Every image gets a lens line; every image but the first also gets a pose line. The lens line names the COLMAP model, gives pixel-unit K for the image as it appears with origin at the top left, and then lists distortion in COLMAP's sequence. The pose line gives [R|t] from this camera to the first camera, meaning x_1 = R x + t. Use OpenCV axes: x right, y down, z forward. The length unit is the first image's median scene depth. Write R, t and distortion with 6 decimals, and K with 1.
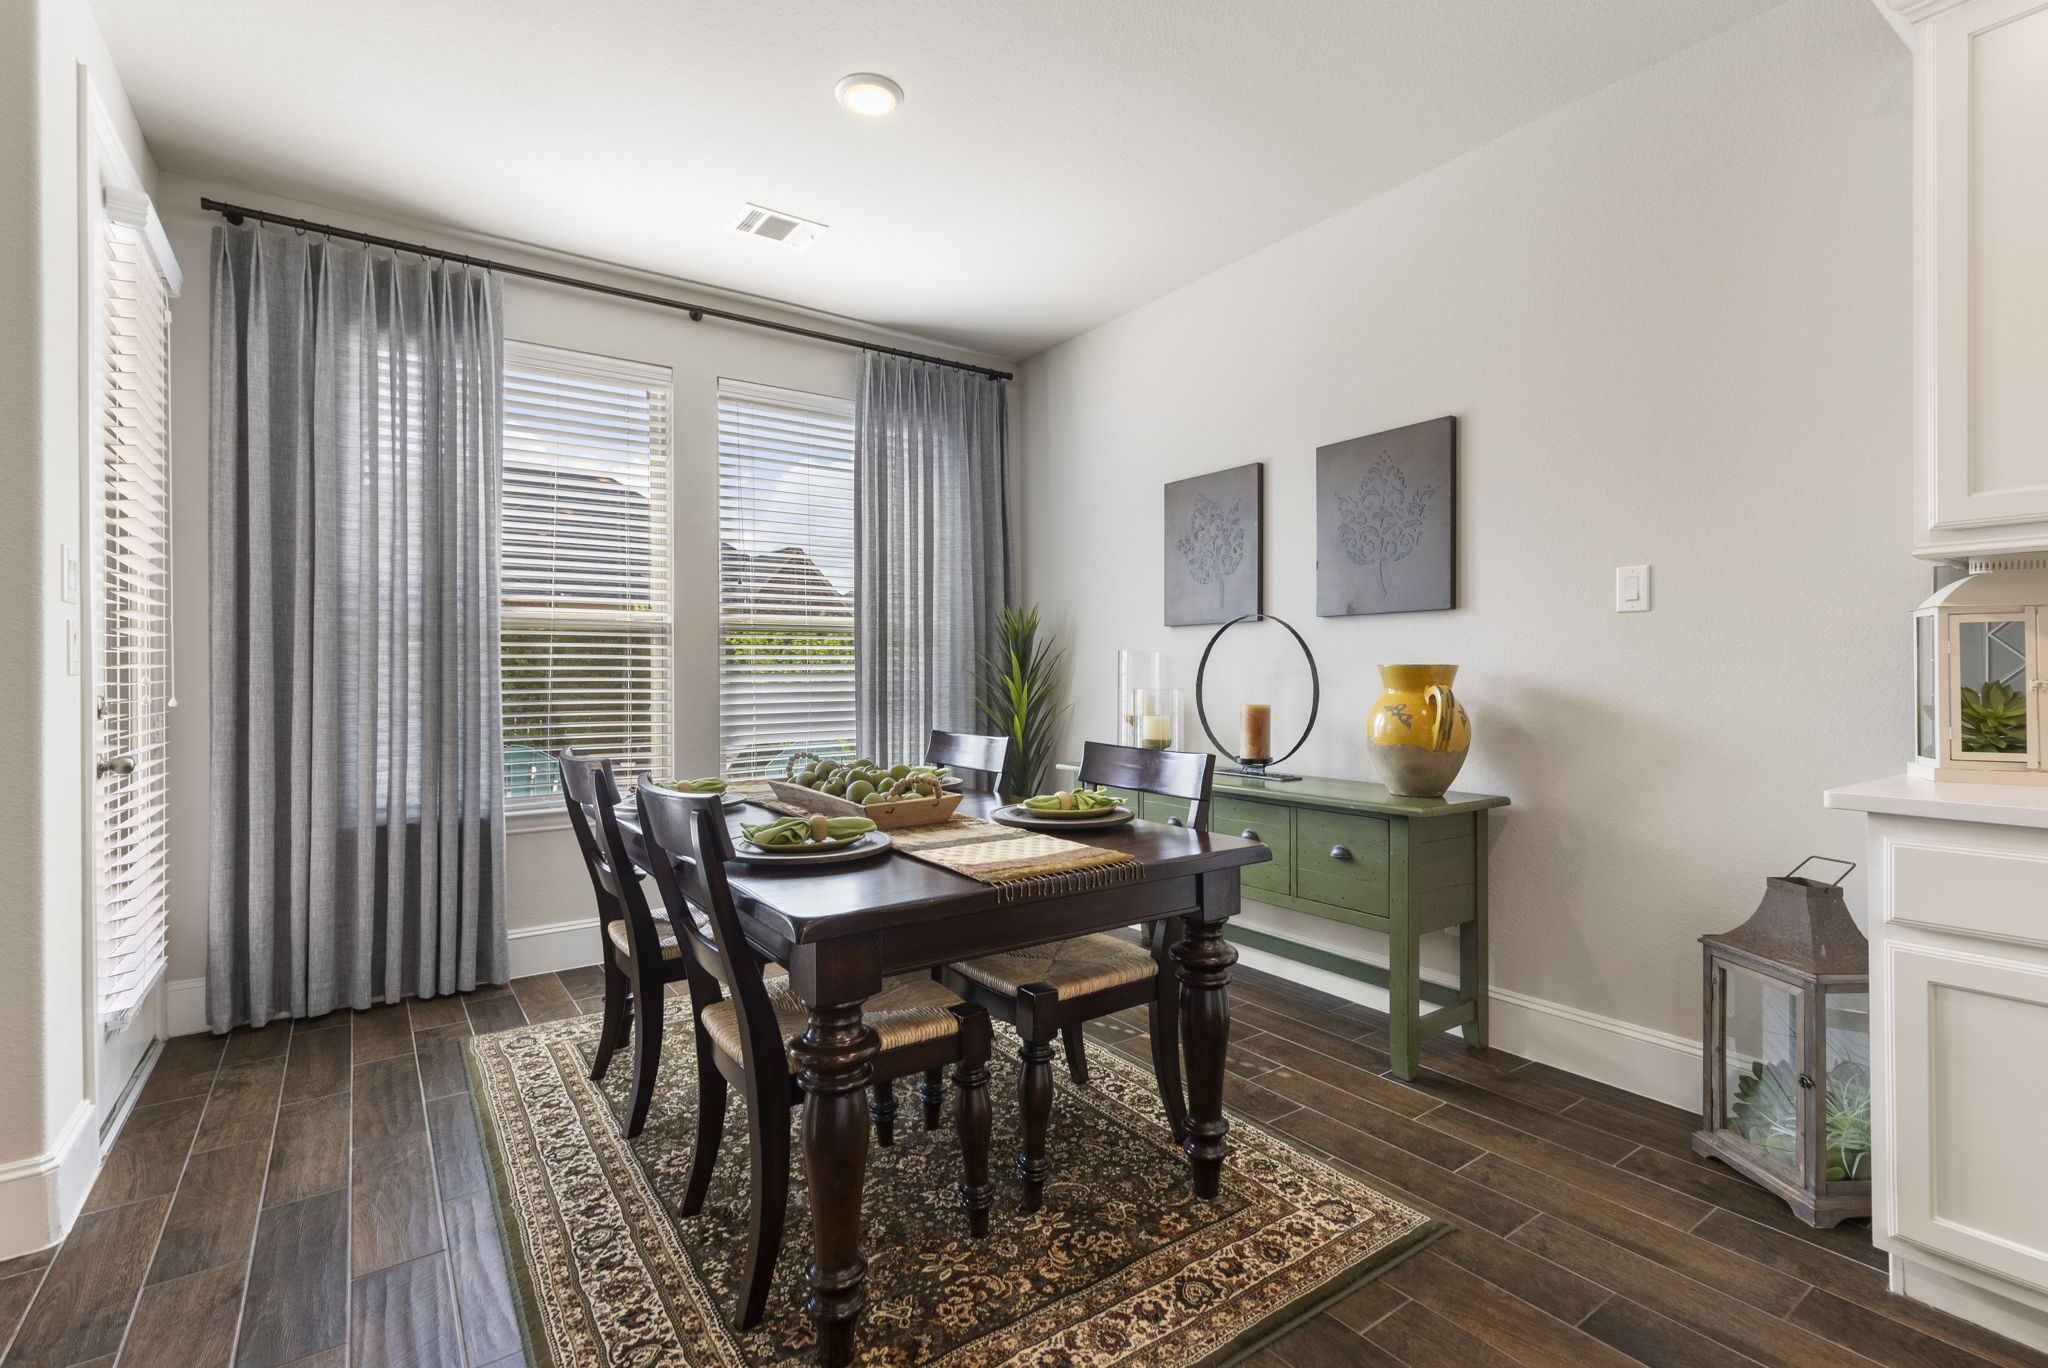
lens RADIAL K [[937.6, 0, 1039.5], [0, 937.6, 673.5], [0, 0, 1]] dist [0.011896, -0.003125]
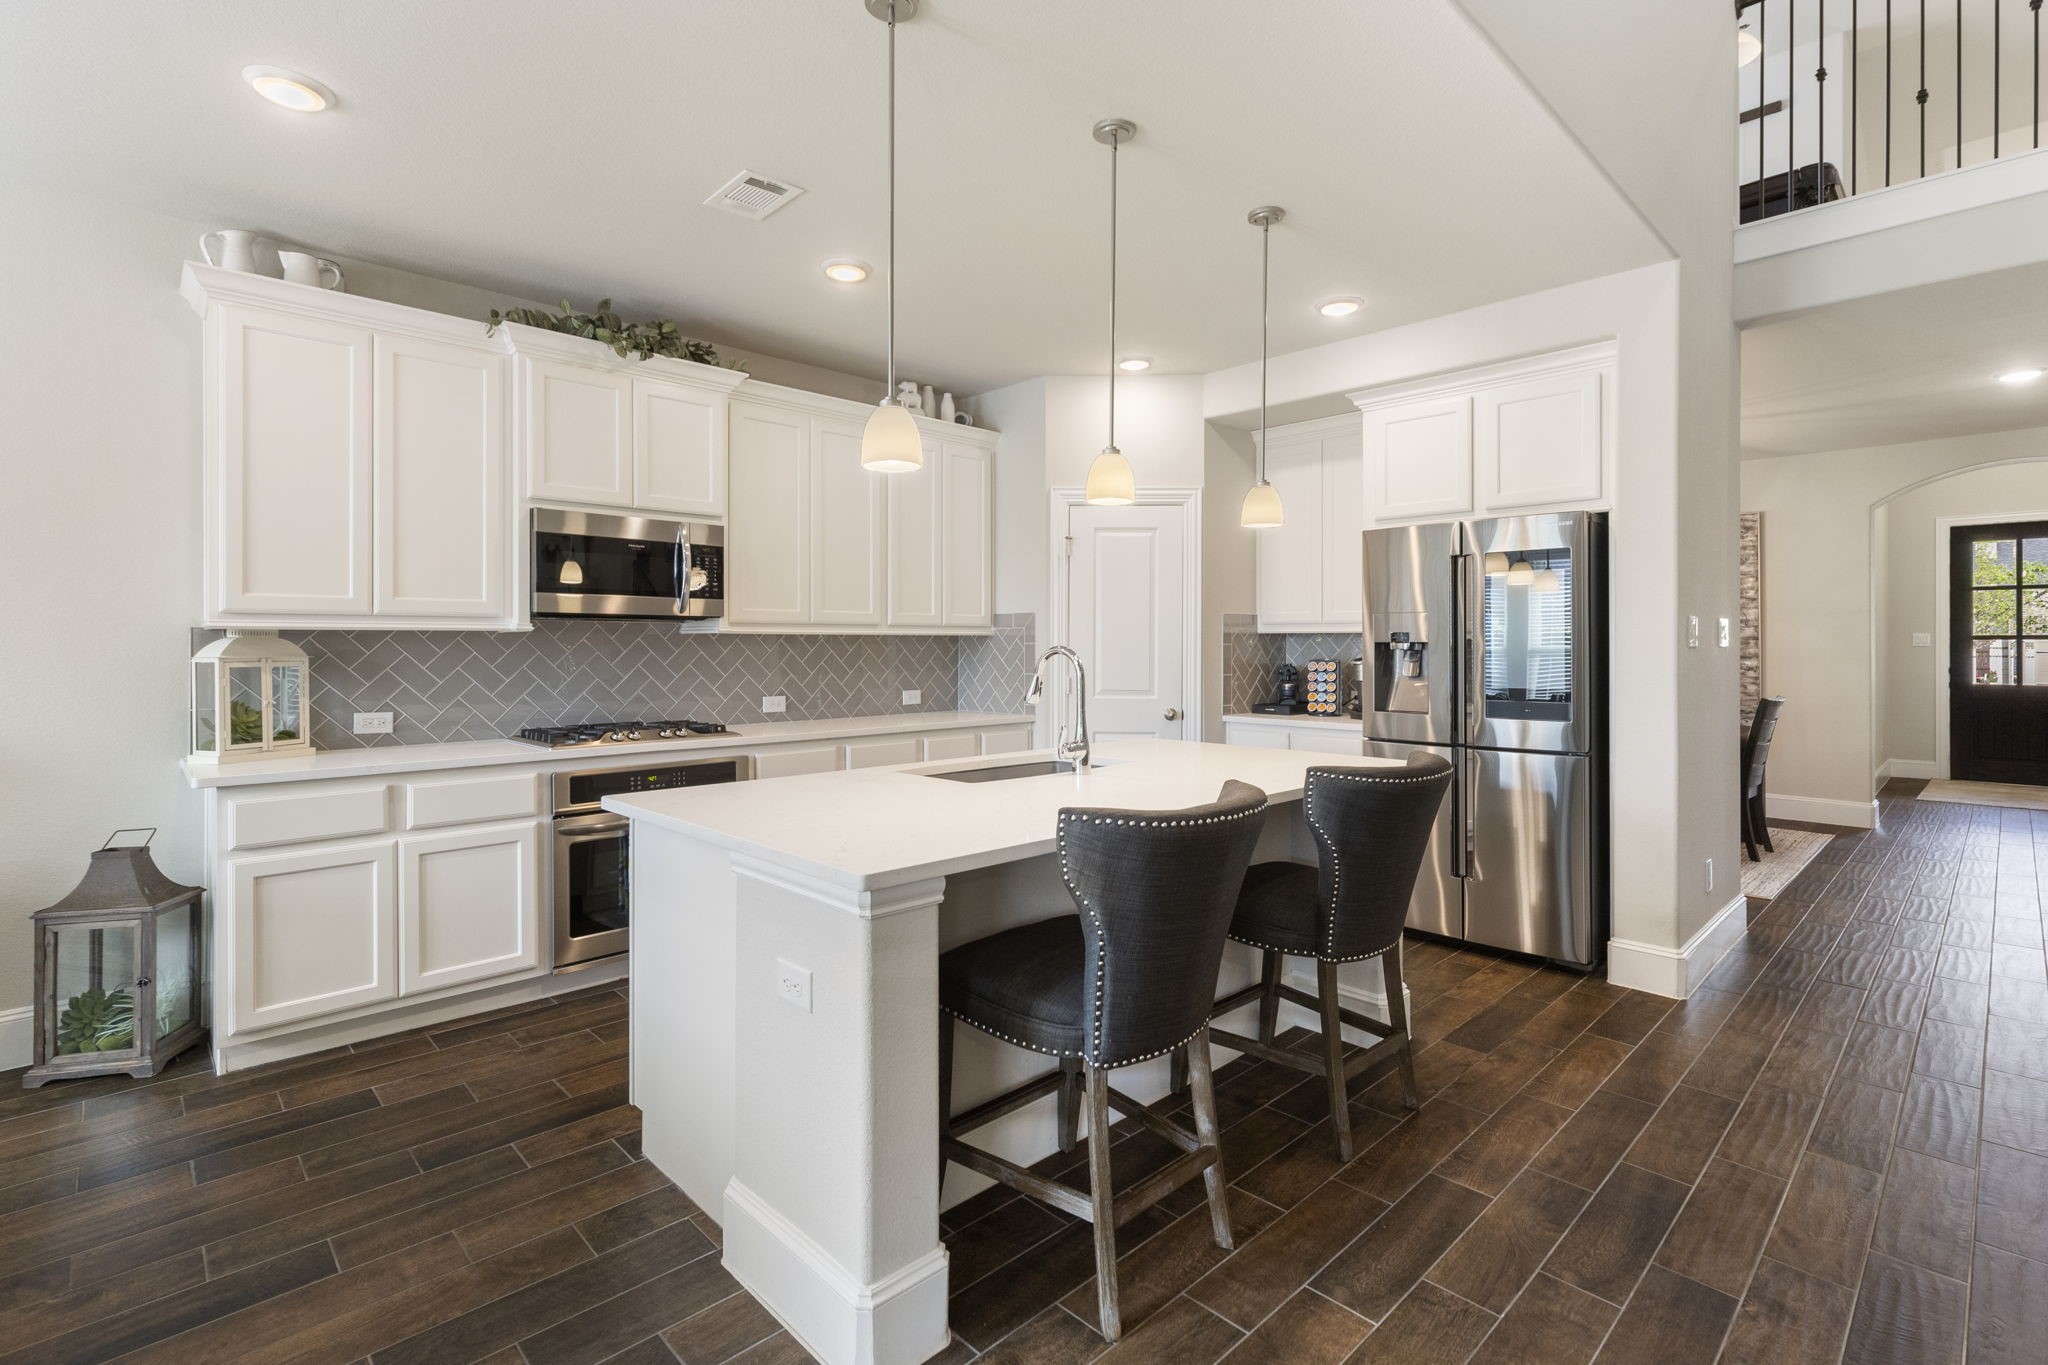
lens RADIAL K [[937.6, 0, 1024.4], [0, 937.6, 646.0], [0, 0, 1]] dist [0.011896, -0.003125]
pose [[-0.133763, 0.001151, 0.991013, -0.542146], [0.001673, 0.999998, -0.000935, -0.054947], [-0.991012, 0.001533, -0.133765, -0.102582]]
